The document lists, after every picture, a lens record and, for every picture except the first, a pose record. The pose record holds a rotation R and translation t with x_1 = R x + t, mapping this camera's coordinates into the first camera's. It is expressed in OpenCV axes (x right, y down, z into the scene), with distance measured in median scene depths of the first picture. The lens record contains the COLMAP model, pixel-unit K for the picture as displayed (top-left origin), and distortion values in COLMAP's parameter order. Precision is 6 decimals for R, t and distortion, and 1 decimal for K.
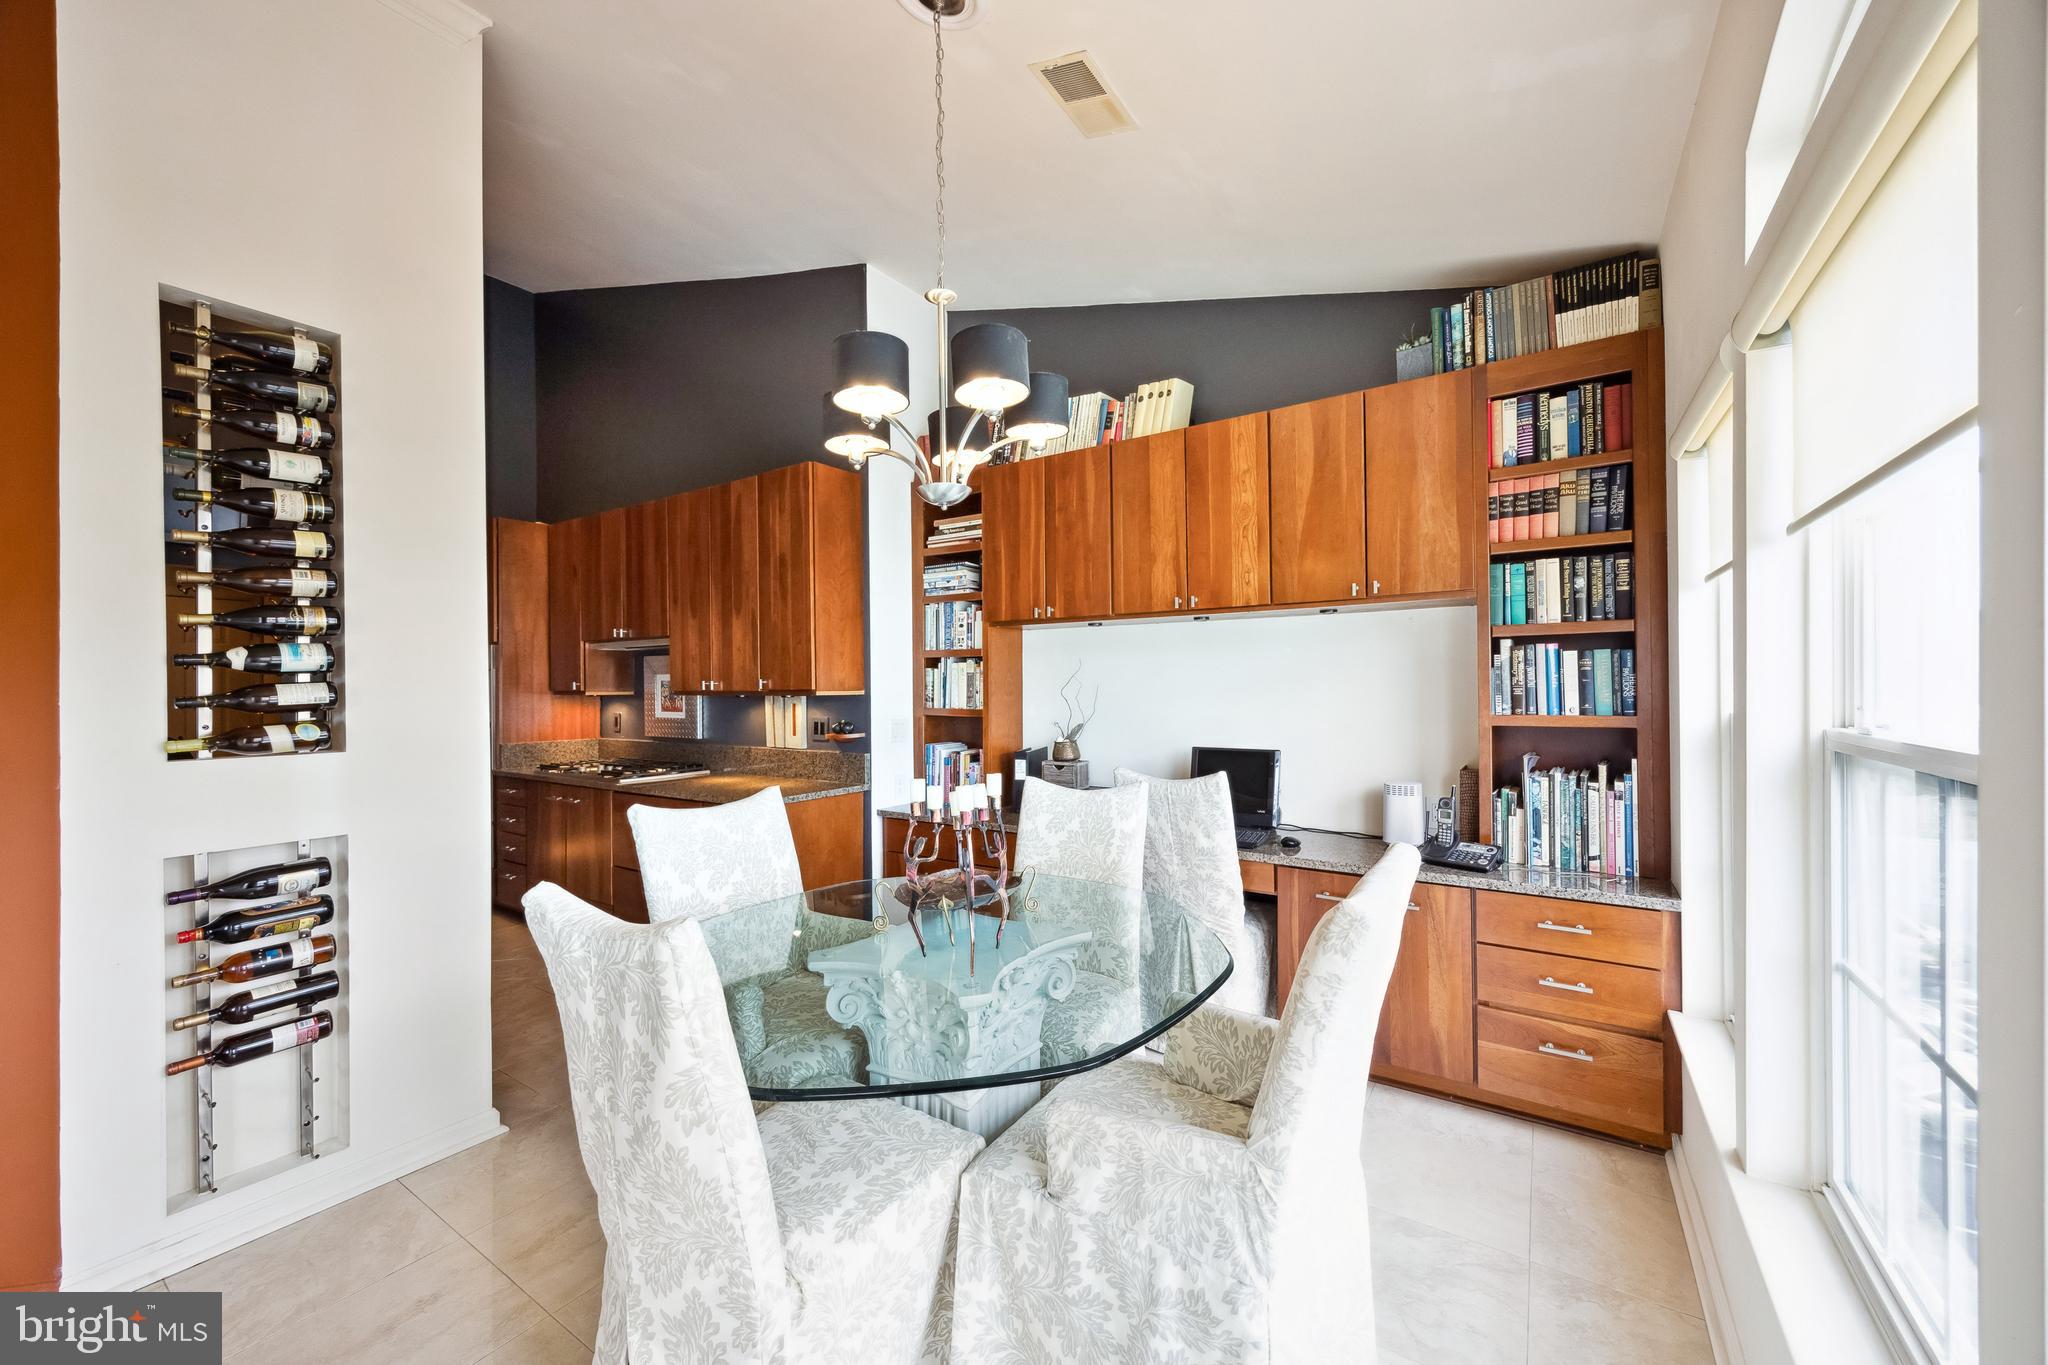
lens RADIAL K [[790.9, 0, 1020.9], [0, 790.9, 691.0], [0, 0, 1]] dist [0.006597, -0.000177]
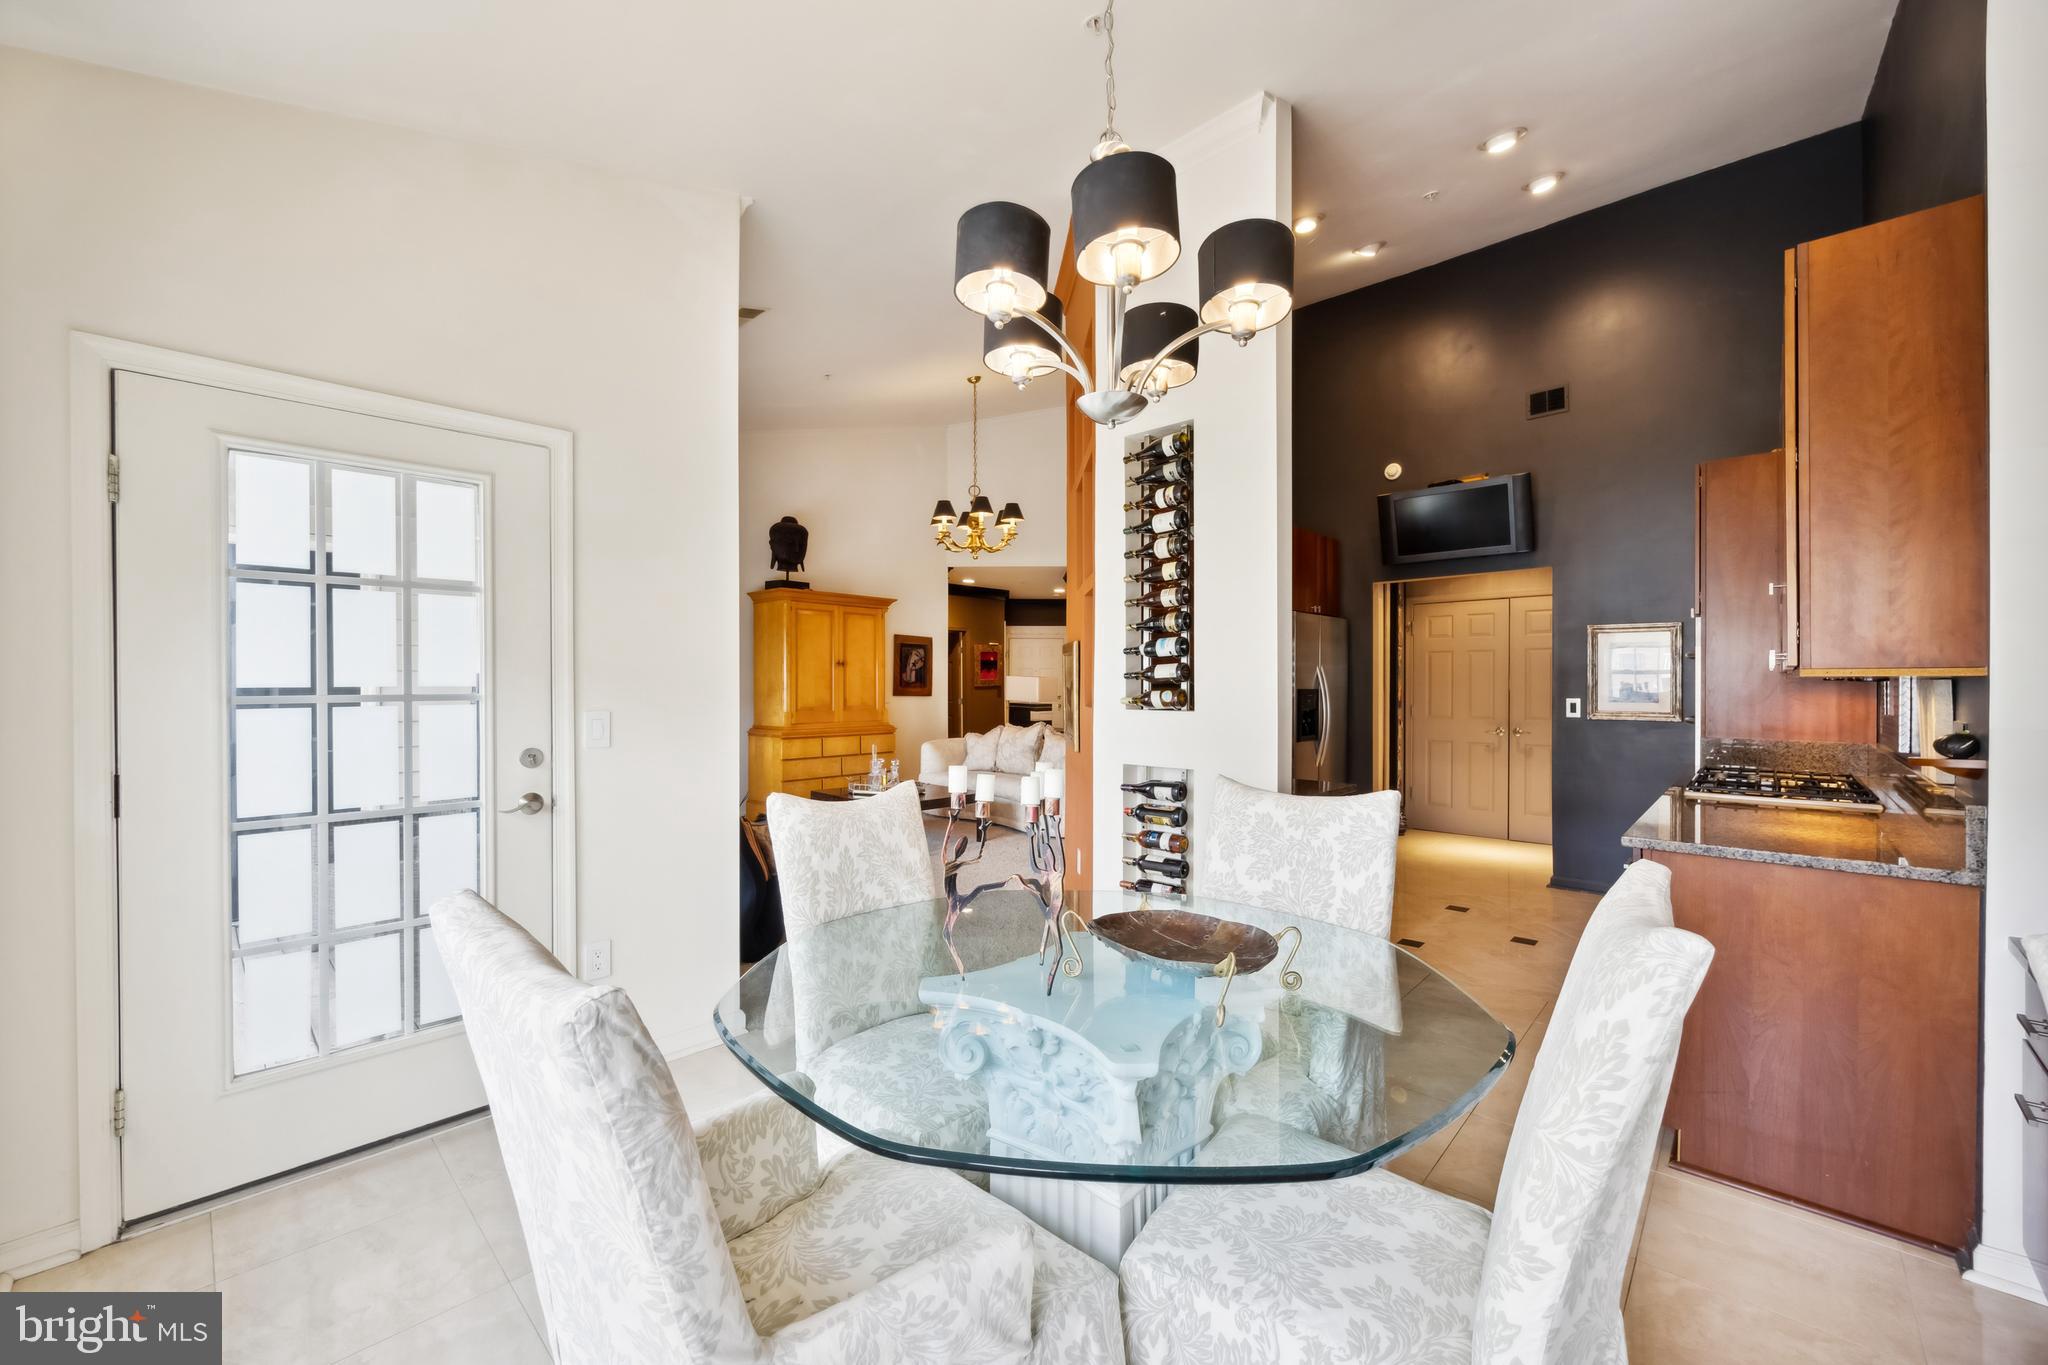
lens RADIAL K [[790.9, 0, 1023.7], [0, 790.9, 685.0], [0, 0, 1]] dist [0.006597, -0.000177]
pose [[-0.163430, 0.012102, -0.986481, 0.324873], [-0.004449, 0.999906, 0.013004, 0.005952], [0.986545, 0.006514, -0.163360, 0.505309]]
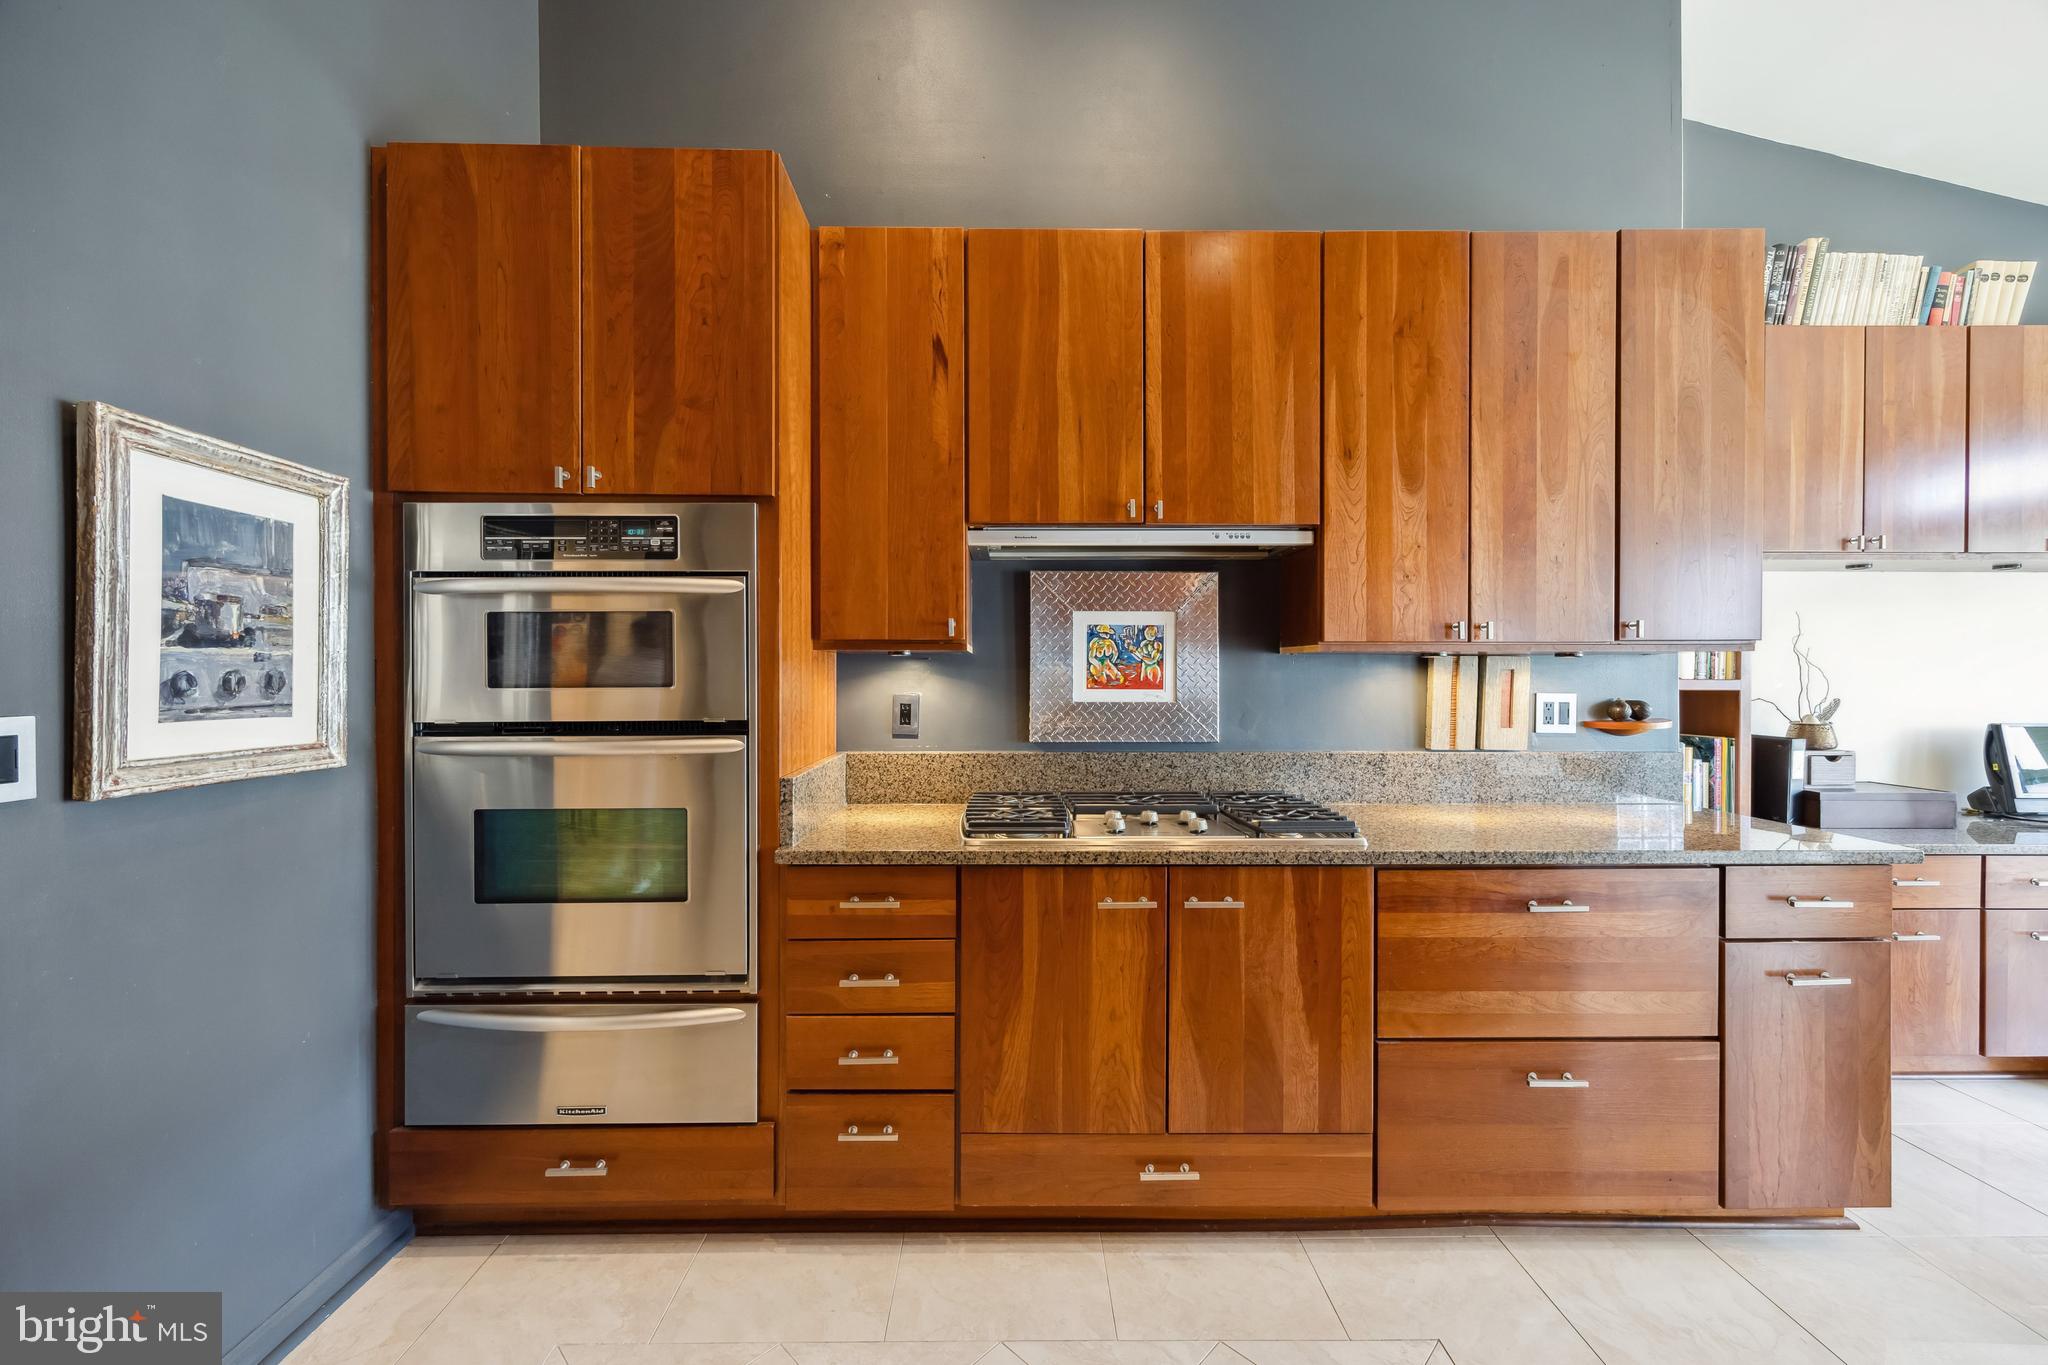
lens RADIAL K [[821.0, 0, 1013.9], [0, 821.0, 675.7], [0, 0, 1]] dist [0.008205, -0.001011]
pose [[0.824199, 0.009233, 0.566224, -0.906187], [-0.004027, 0.999937, -0.010443, 0.027499], [-0.566285, 0.006327, 0.824185, 0.726754]]
